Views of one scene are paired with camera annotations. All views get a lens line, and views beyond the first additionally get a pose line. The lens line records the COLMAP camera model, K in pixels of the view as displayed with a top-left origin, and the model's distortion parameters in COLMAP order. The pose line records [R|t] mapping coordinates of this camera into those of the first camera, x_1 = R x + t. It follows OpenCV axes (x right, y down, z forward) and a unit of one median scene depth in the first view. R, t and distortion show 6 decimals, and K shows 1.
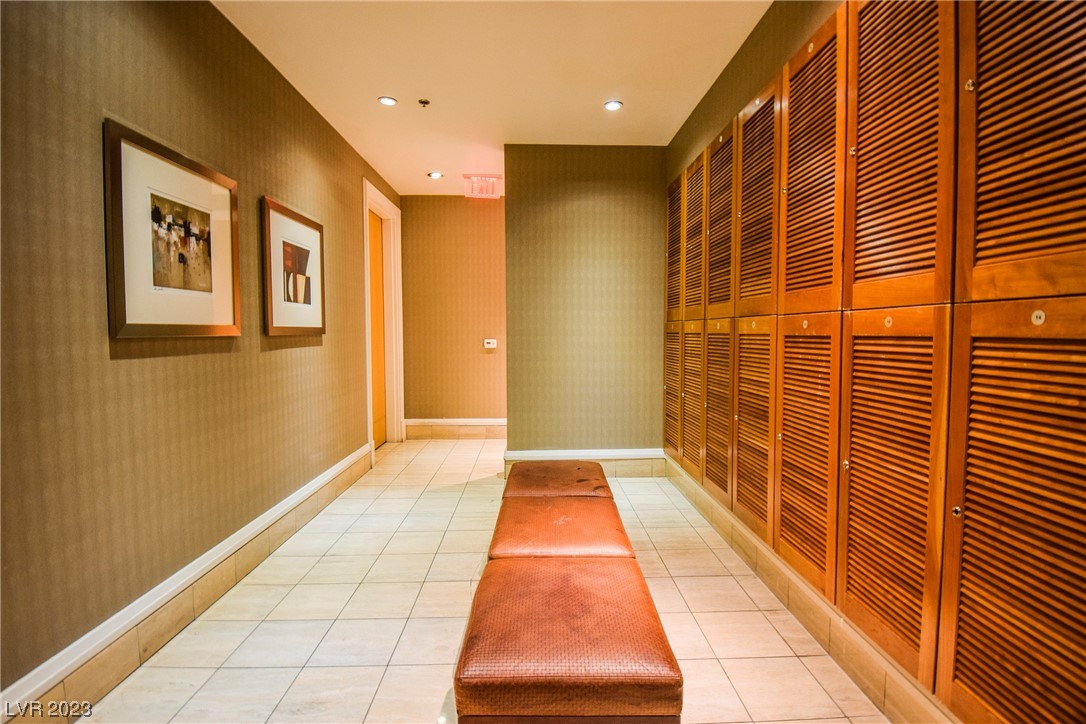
lens RADIAL K [[484.8, 0, 546.7], [0, 484.8, 350.5], [0, 0, 1]] dist [0.002208, -0.018446]
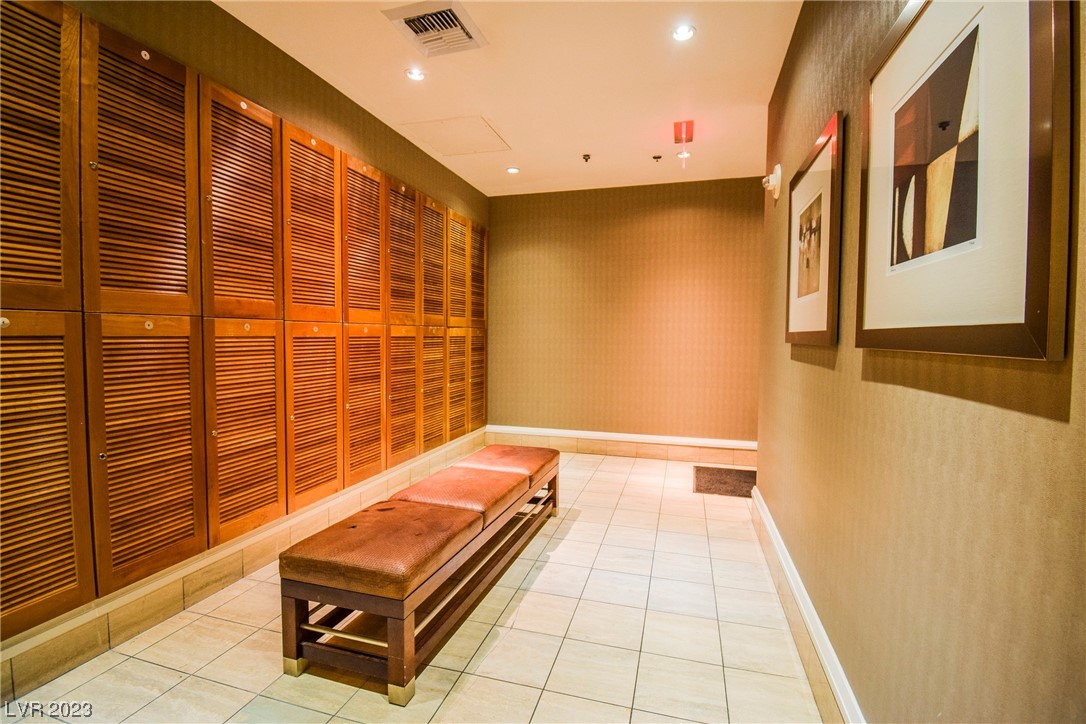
lens RADIAL K [[484.8, 0, 546.7], [0, 484.8, 350.5], [0, 0, 1]] dist [0.002208, -0.018446]
pose [[-0.951513, -0.015311, 0.307226, -0.562950], [0.006170, 0.997610, 0.068827, -0.085858], [-0.307545, 0.067385, -0.949144, 2.102891]]
